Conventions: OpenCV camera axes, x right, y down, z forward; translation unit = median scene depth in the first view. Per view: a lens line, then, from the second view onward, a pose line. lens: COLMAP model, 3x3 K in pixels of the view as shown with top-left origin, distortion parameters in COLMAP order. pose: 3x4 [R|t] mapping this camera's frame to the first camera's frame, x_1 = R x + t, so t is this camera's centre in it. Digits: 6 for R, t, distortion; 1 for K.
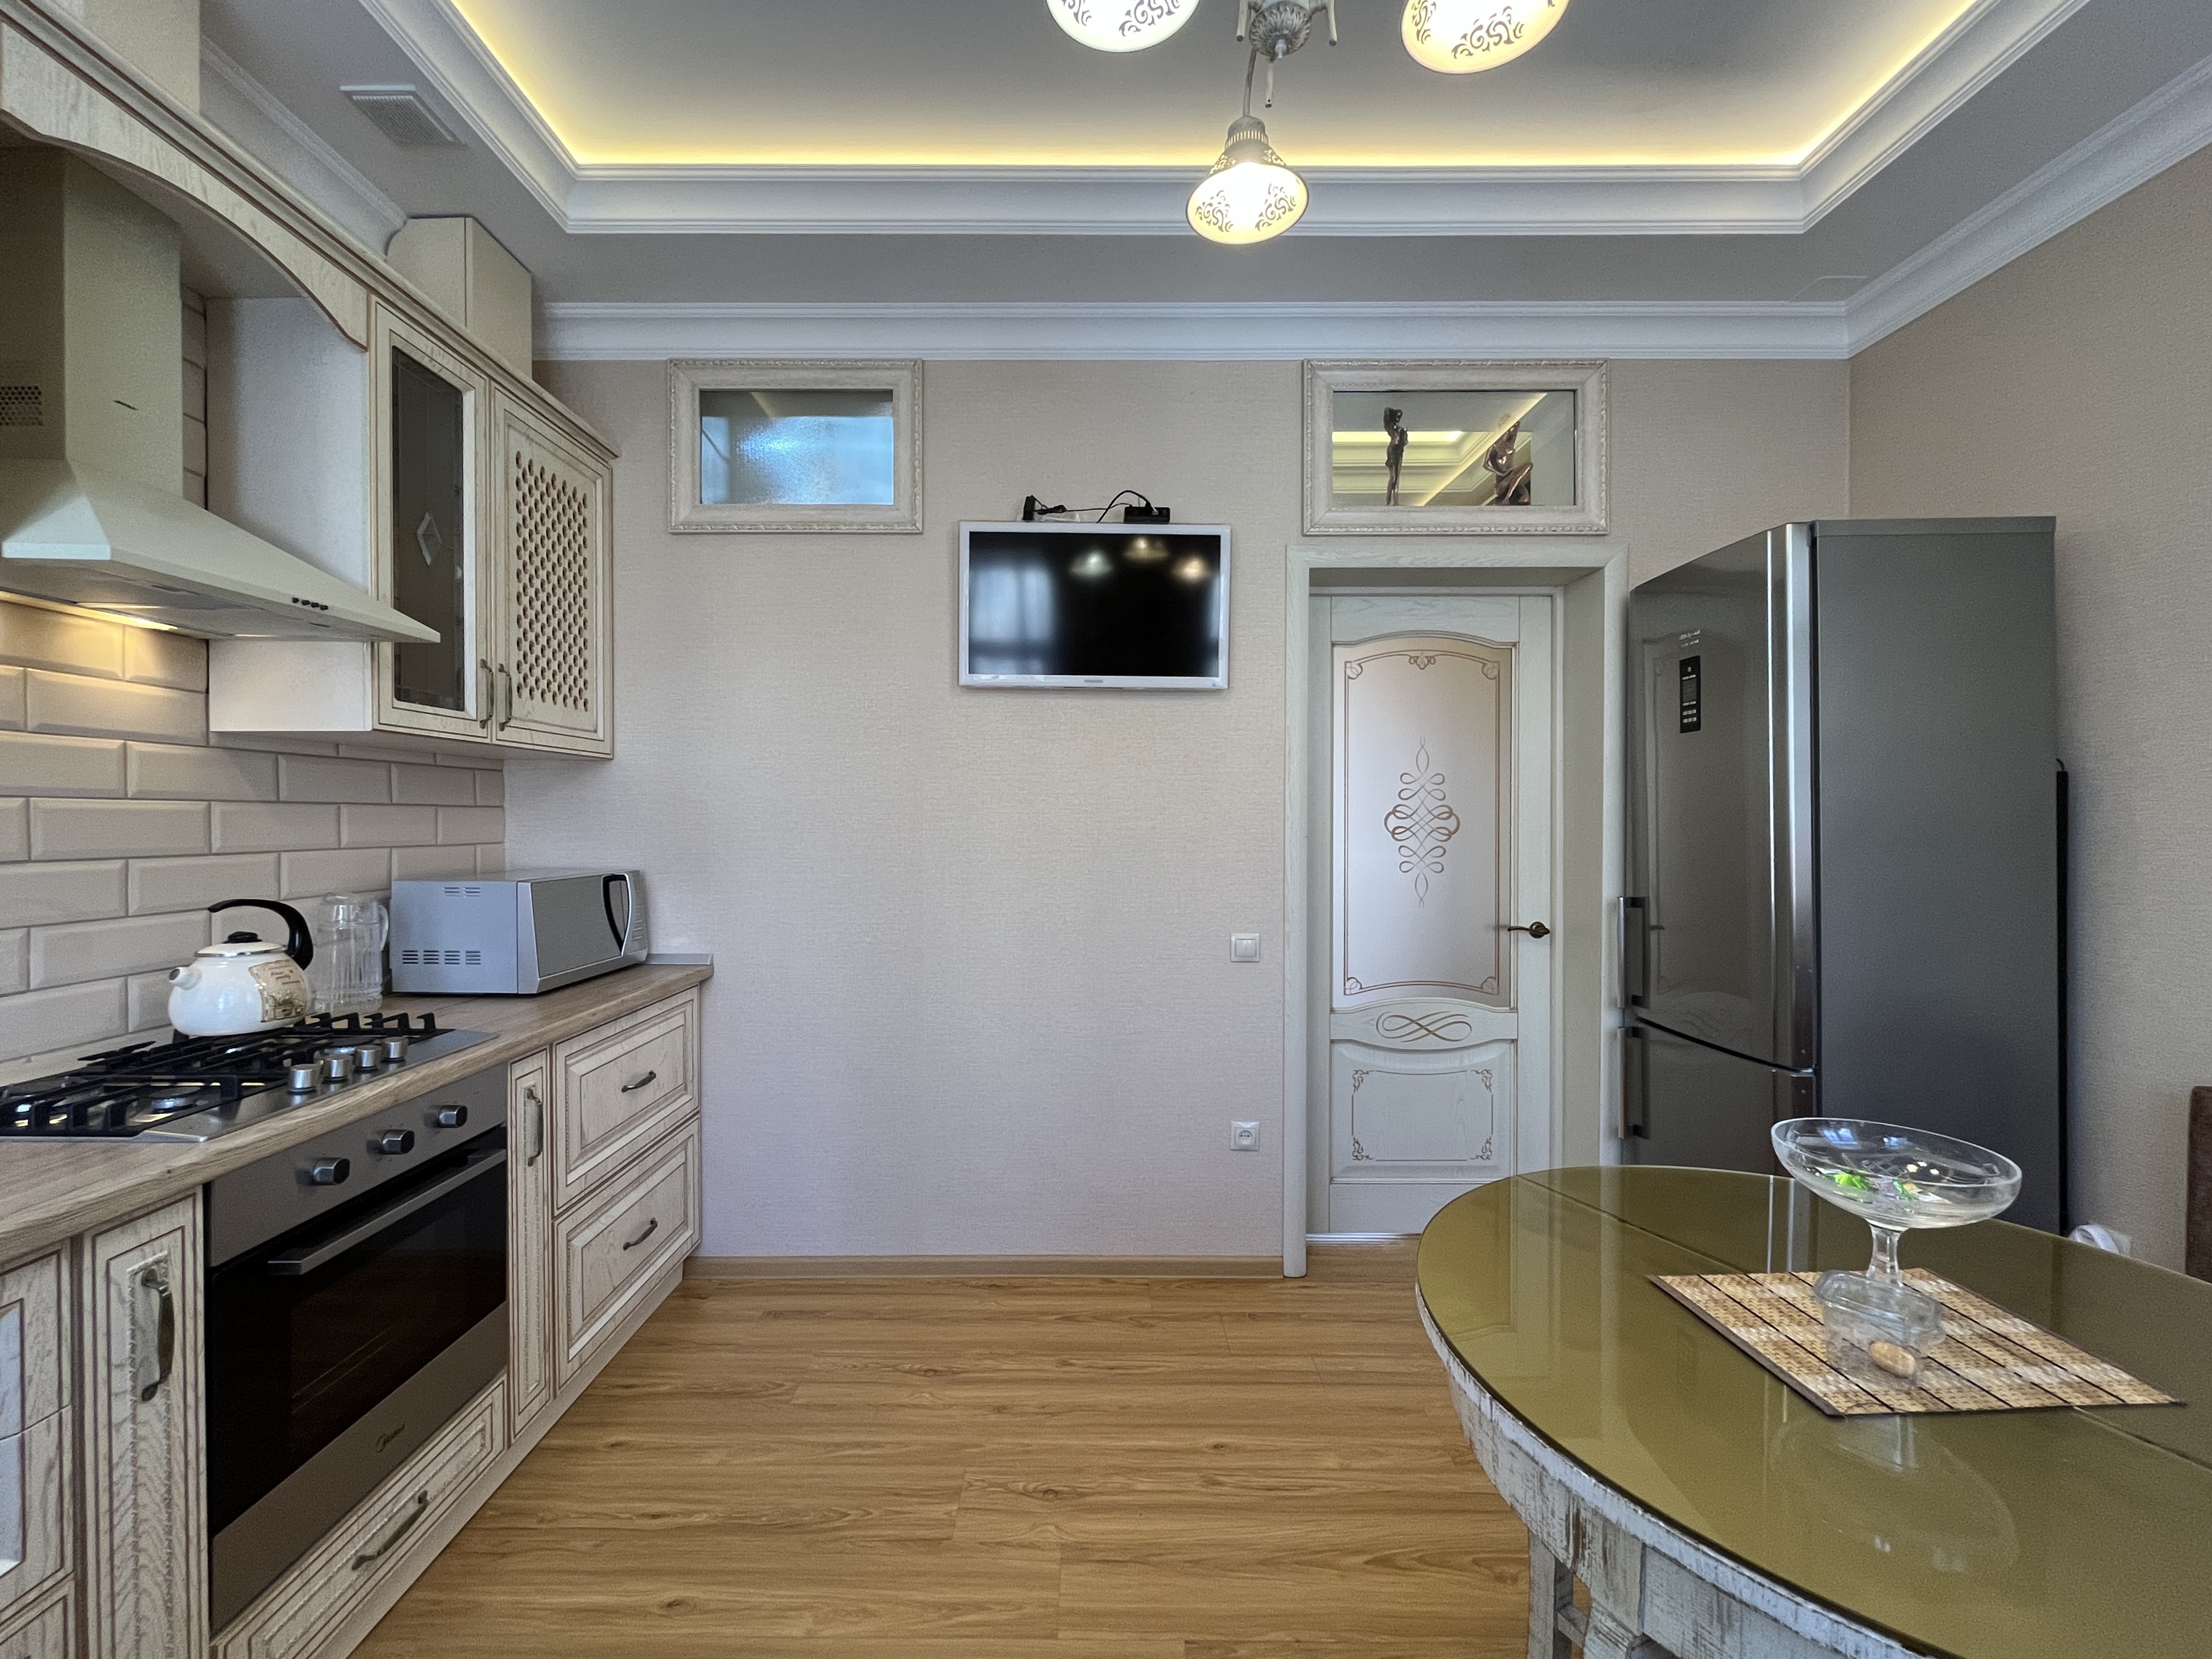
lens RADIAL K [[909.6, 0, 1082.8], [0, 909.6, 830.7], [0, 0, 1]] dist [0.000601, 0.000120]
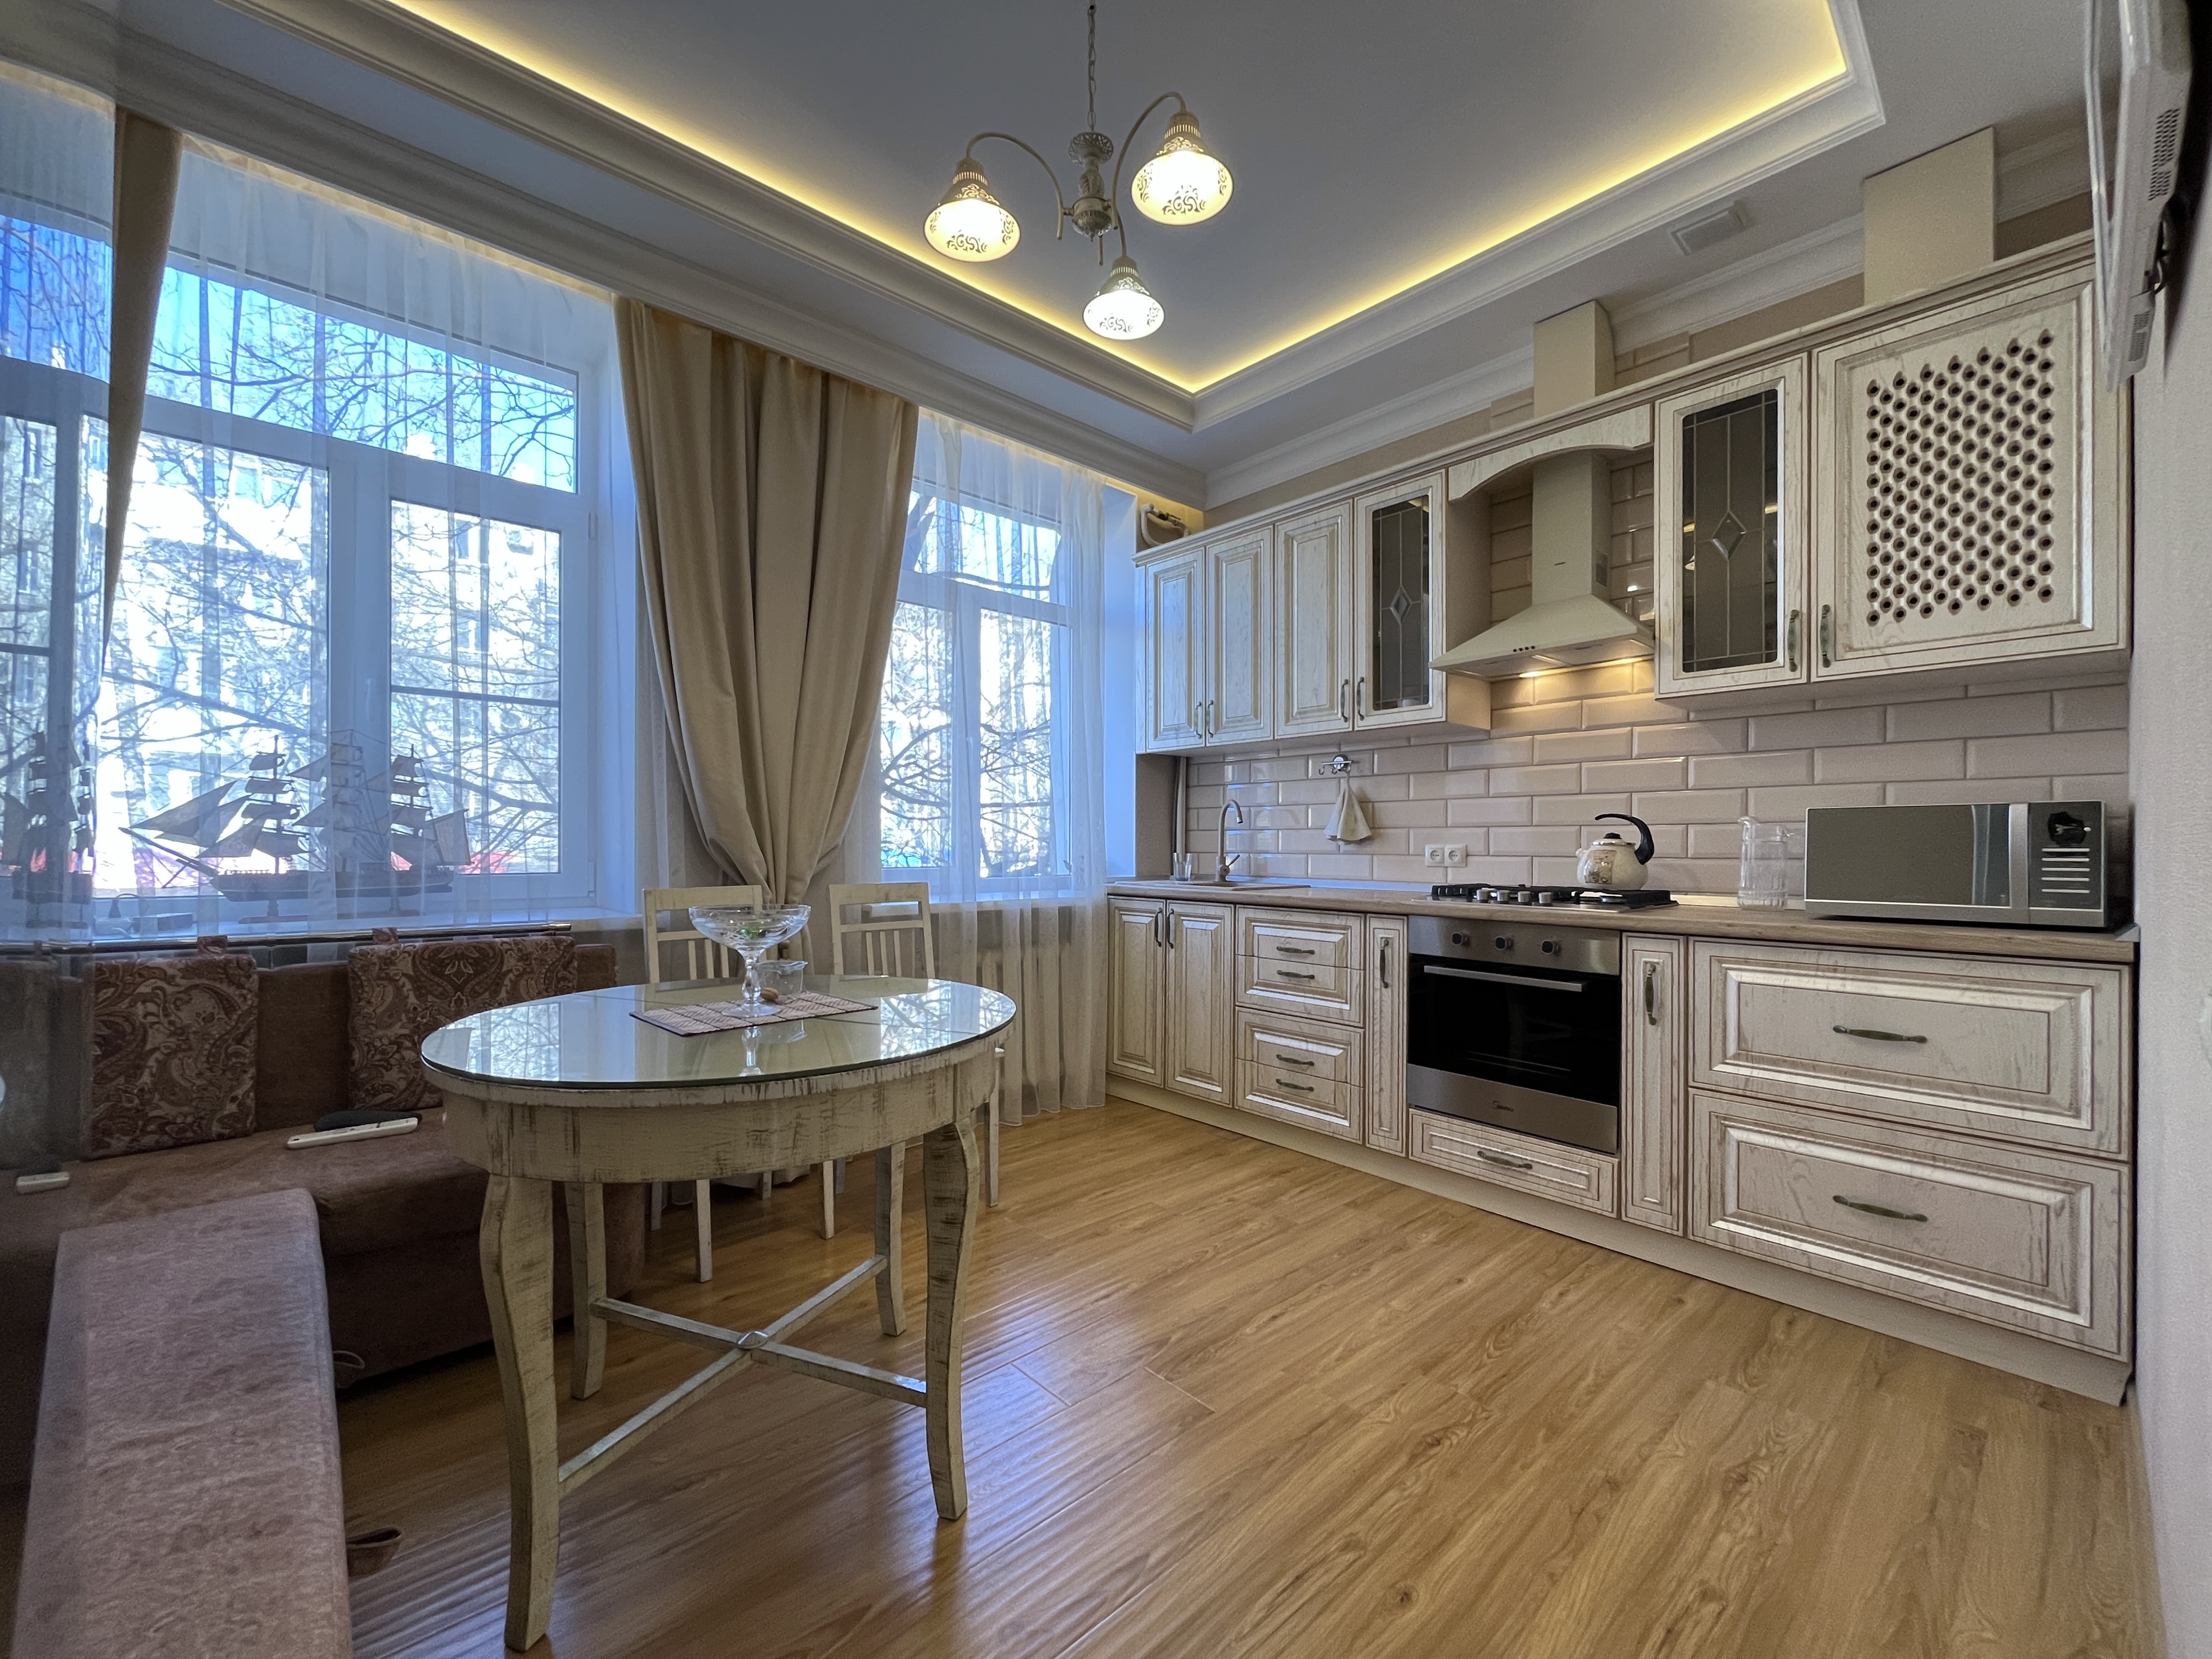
lens RADIAL K [[891.2, 0, 1107.4], [0, 891.2, 837.9], [0, 0, 1]] dist [-0.001748, -0.000196]
pose [[-0.729922, -0.006277, -0.683502, 0.813447], [-0.009281, 0.999957, 0.000728, 0.114312], [0.683468, 0.006875, -0.729948, 1.403027]]
